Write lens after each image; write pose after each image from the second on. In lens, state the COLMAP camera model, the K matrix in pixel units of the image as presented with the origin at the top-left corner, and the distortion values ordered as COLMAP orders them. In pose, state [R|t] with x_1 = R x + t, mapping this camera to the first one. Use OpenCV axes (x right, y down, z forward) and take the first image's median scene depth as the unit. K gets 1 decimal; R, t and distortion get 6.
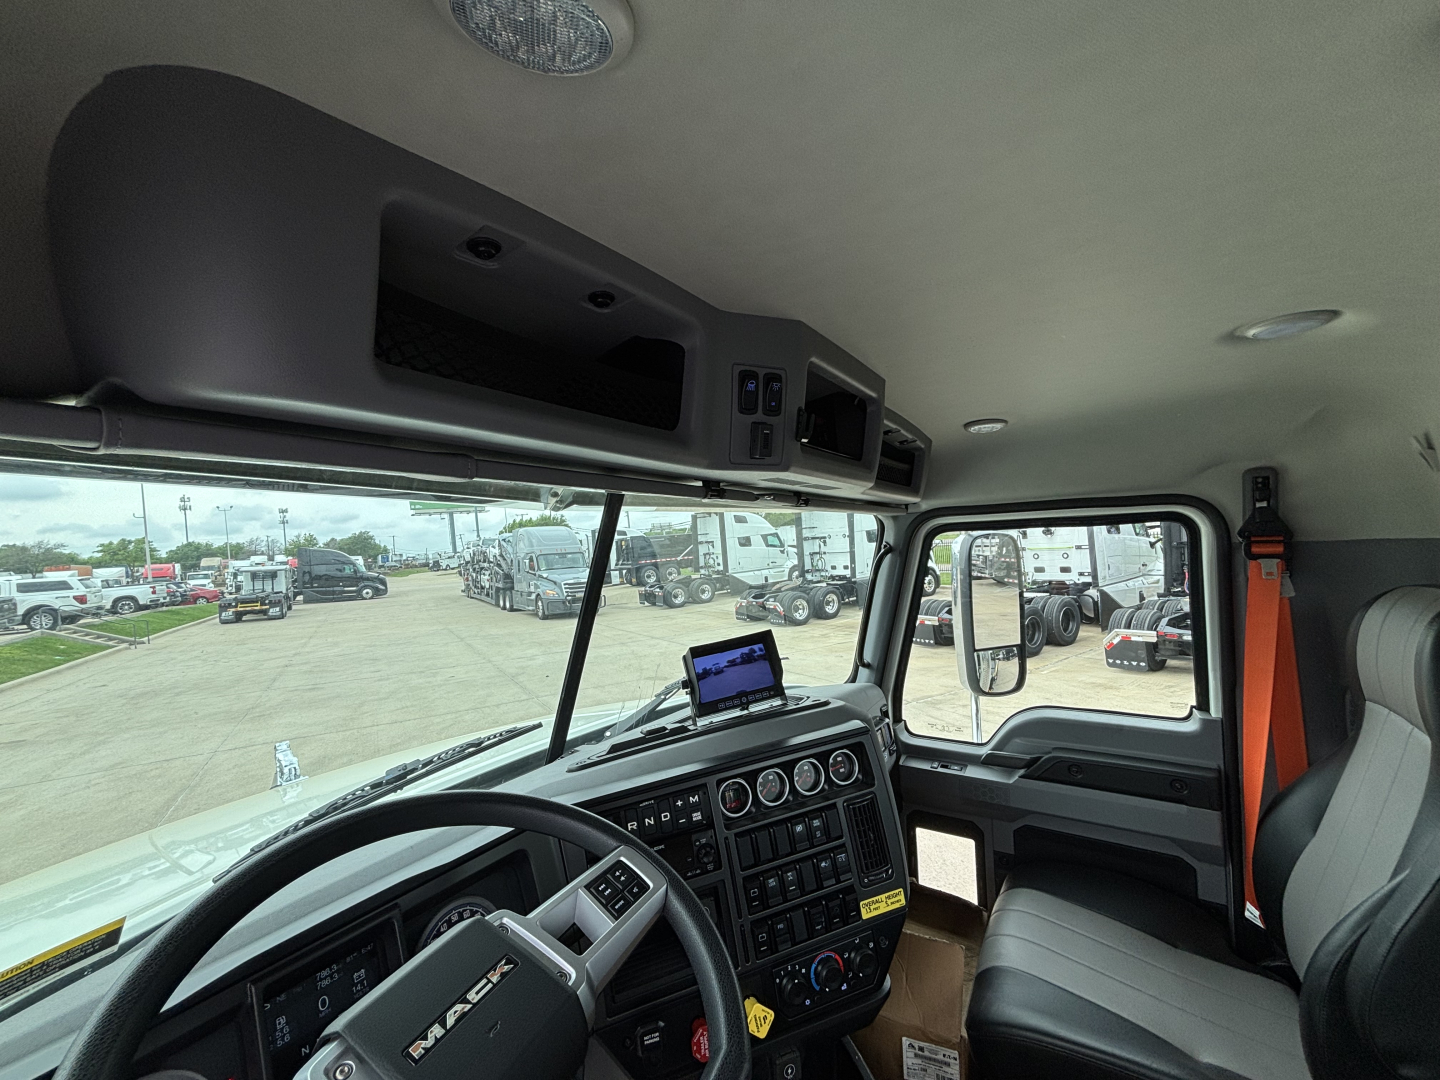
lens RADIAL K [[581.8, 0, 719.0], [0, 581.8, 534.8], [0, 0, 1]] dist [-0.010099, 0.011298]
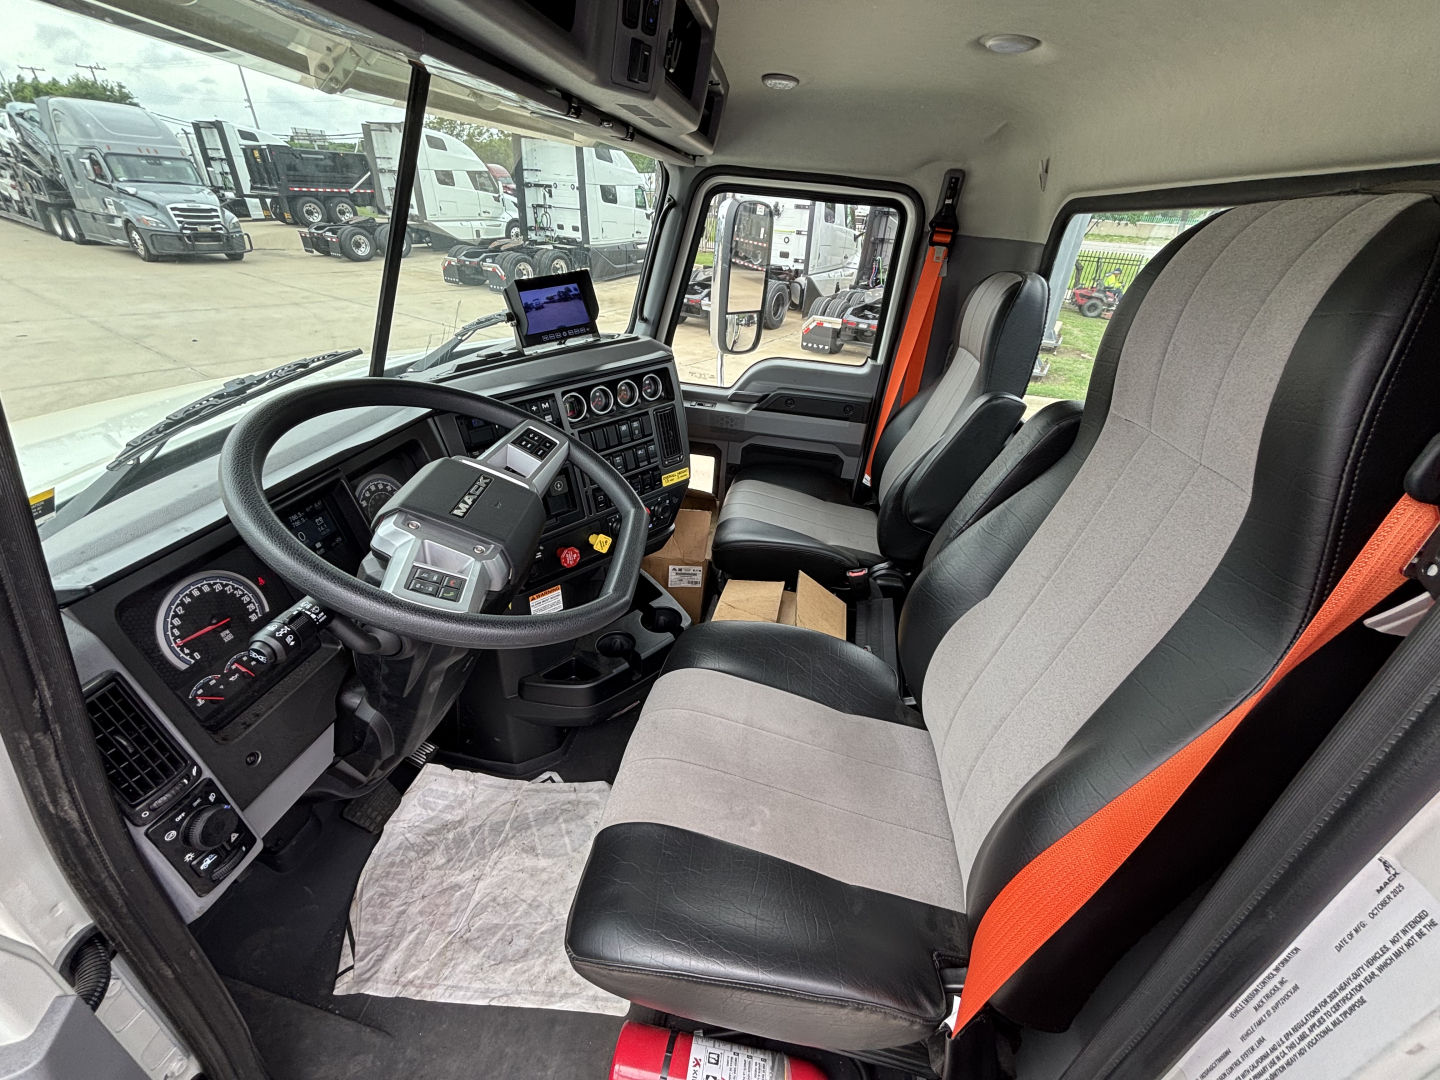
lens RADIAL K [[587.8, 0, 720.0], [0, 587.8, 540.0], [0, 0, 1]] dist [-0.000459, 0.000111]
pose [[0.897503, -0.109289, 0.427251, -0.160437], [-0.125724, 0.865197, 0.485415, 0.026102], [-0.422707, -0.489377, 0.762777, -0.150550]]
